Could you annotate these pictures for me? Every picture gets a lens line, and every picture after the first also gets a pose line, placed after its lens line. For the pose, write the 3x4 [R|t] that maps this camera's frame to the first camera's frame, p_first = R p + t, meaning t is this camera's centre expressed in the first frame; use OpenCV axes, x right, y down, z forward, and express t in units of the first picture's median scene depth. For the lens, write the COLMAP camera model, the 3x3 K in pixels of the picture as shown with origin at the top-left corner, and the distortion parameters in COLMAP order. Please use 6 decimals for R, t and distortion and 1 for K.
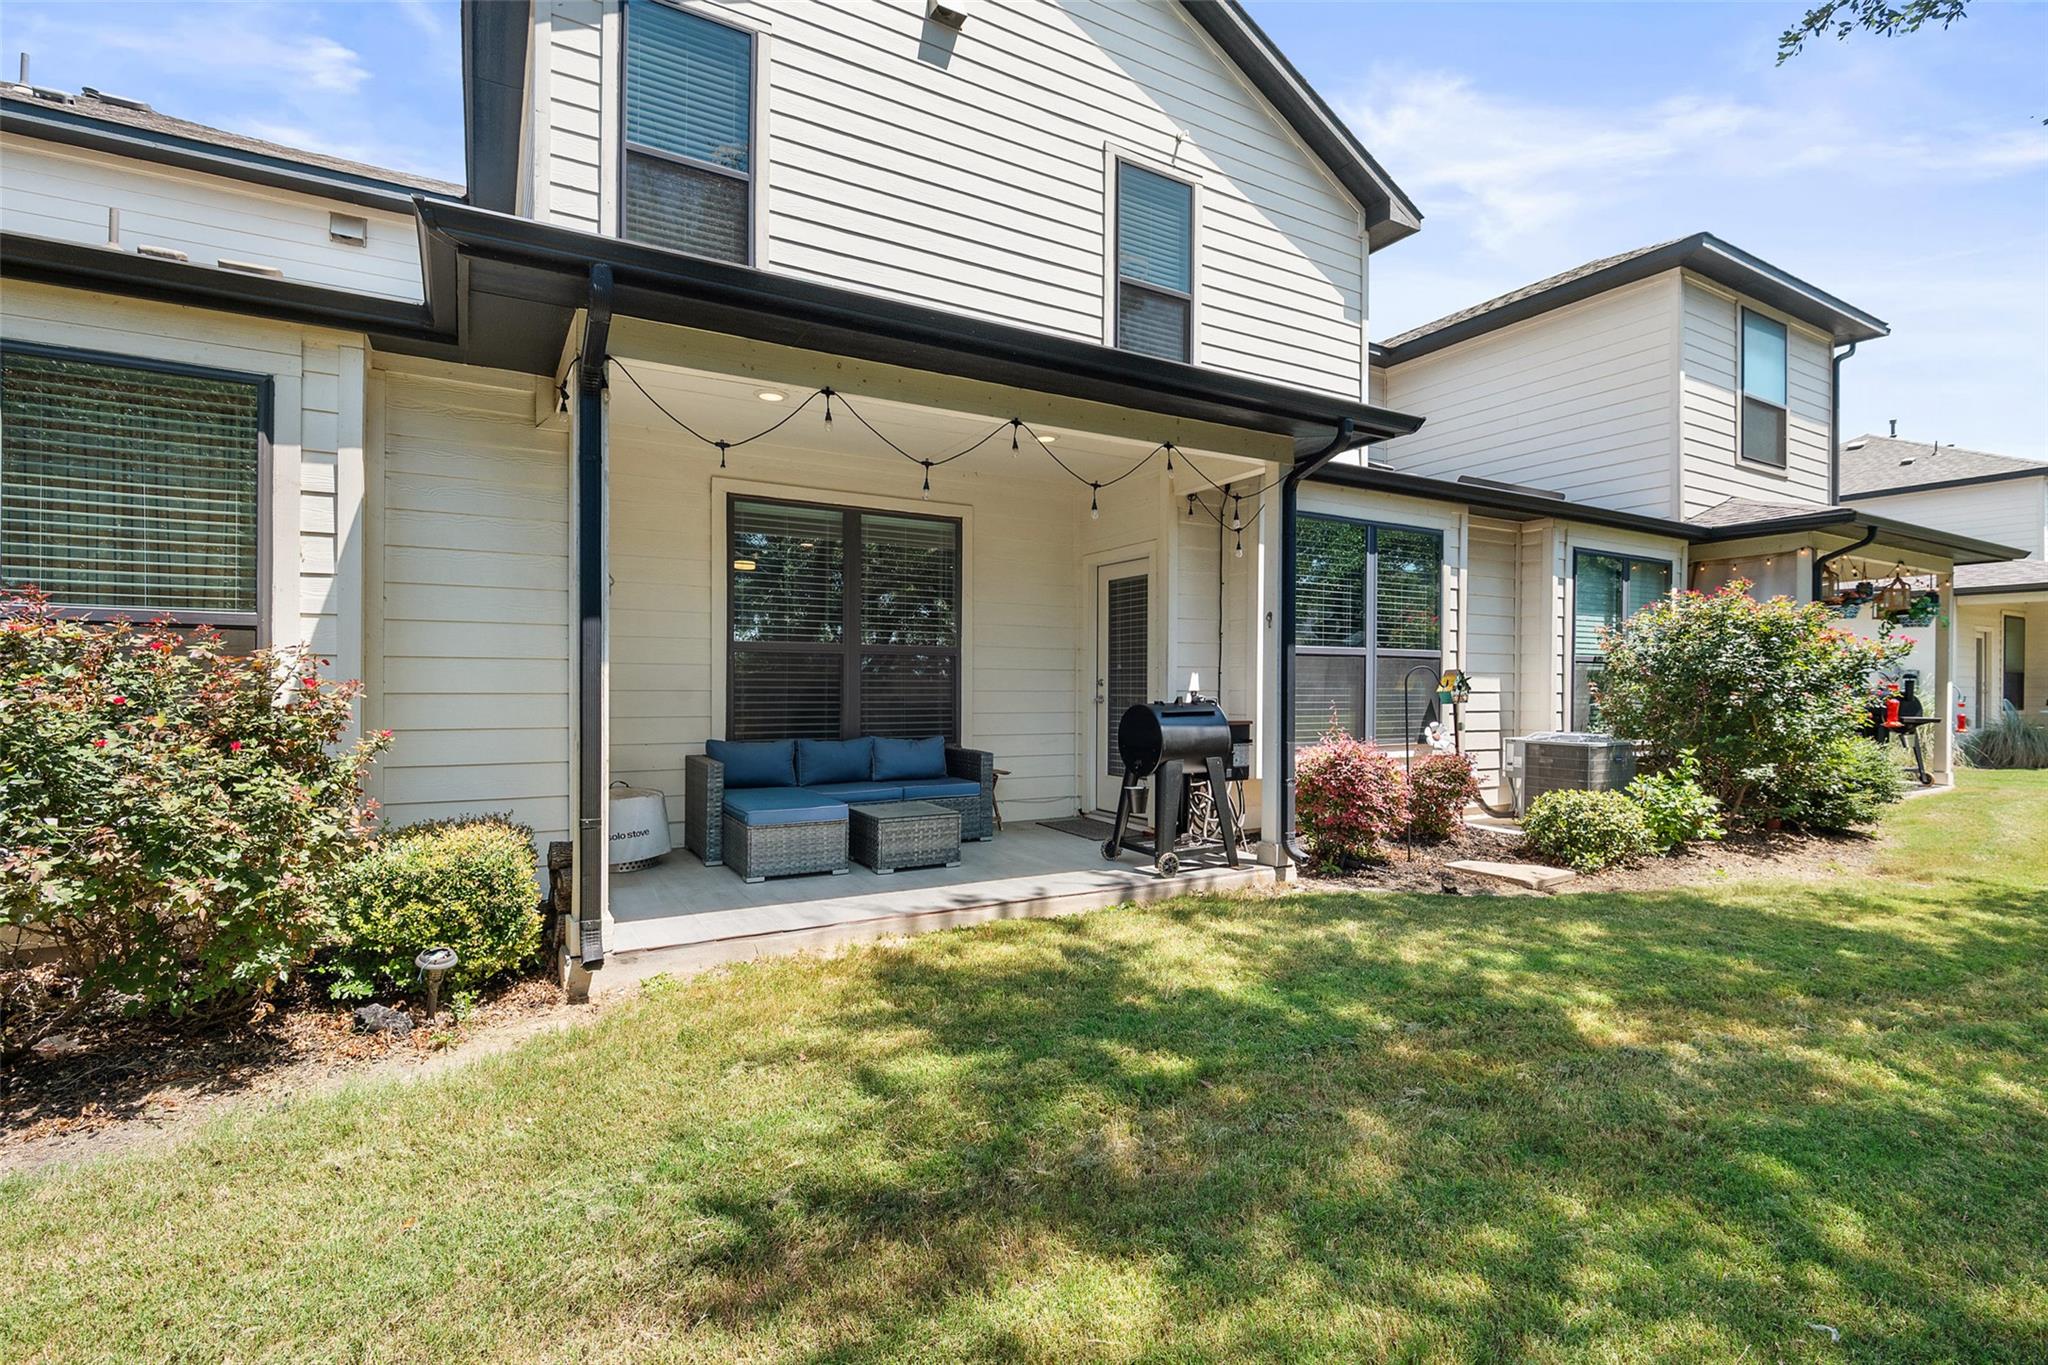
lens RADIAL K [[944.1, 0, 1017.5], [0, 944.1, 690.9], [0, 0, 1]] dist [0.001637, -0.005595]
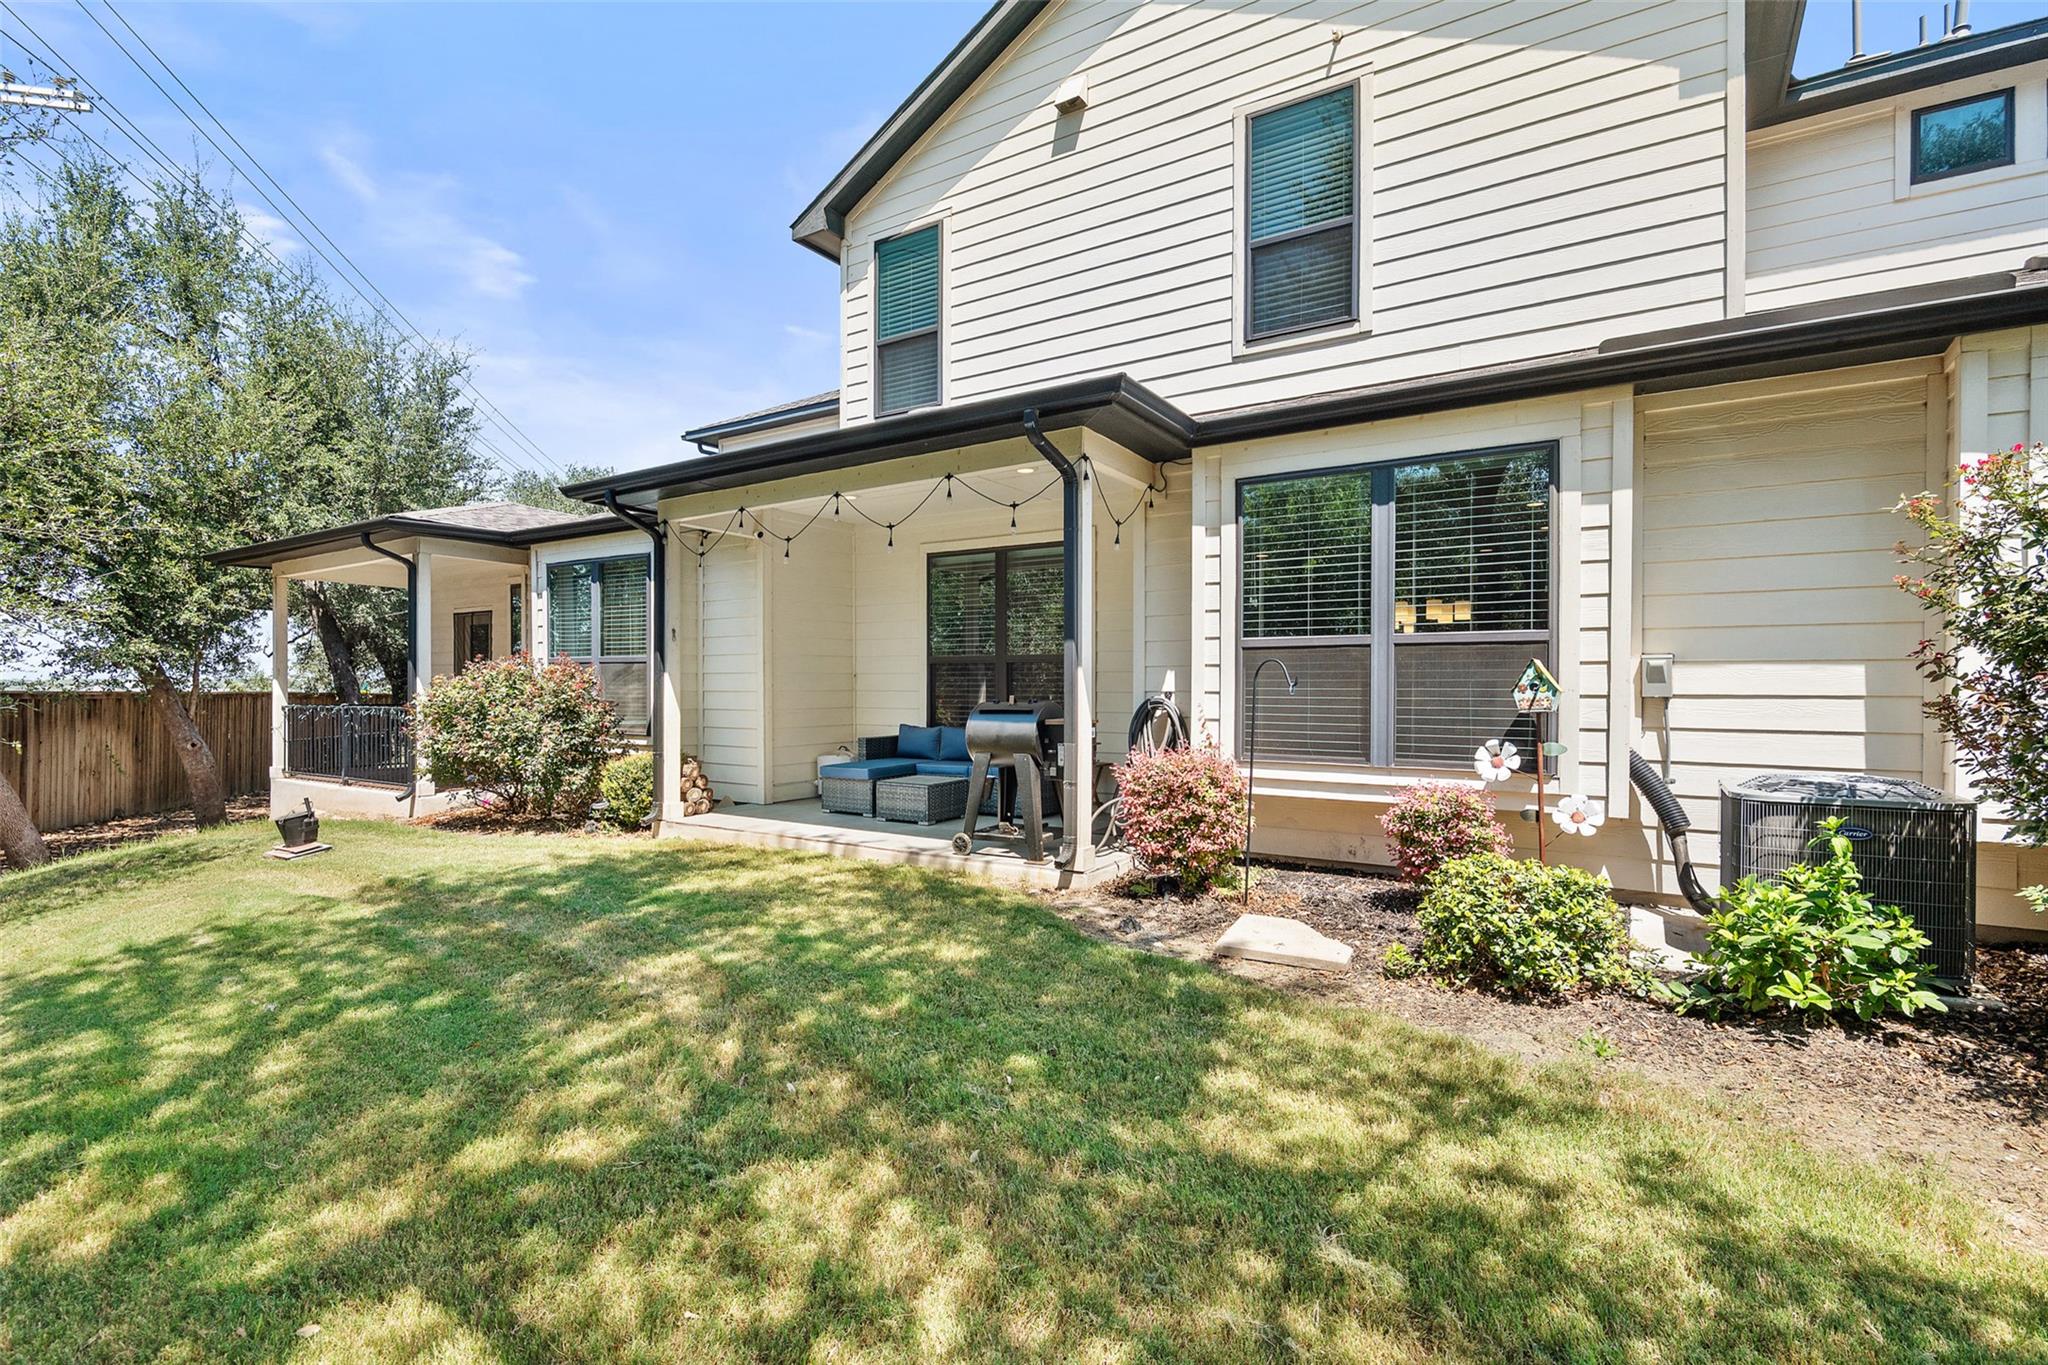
lens RADIAL K [[944.1, 0, 1014.8], [0, 944.1, 684.3], [0, 0, 1]] dist [0.001637, -0.005595]
pose [[0.455940, -0.000870, -0.890010, 0.909554], [0.008517, 0.999958, 0.003386, -0.010866], [0.889970, -0.009124, 0.455929, 0.400964]]
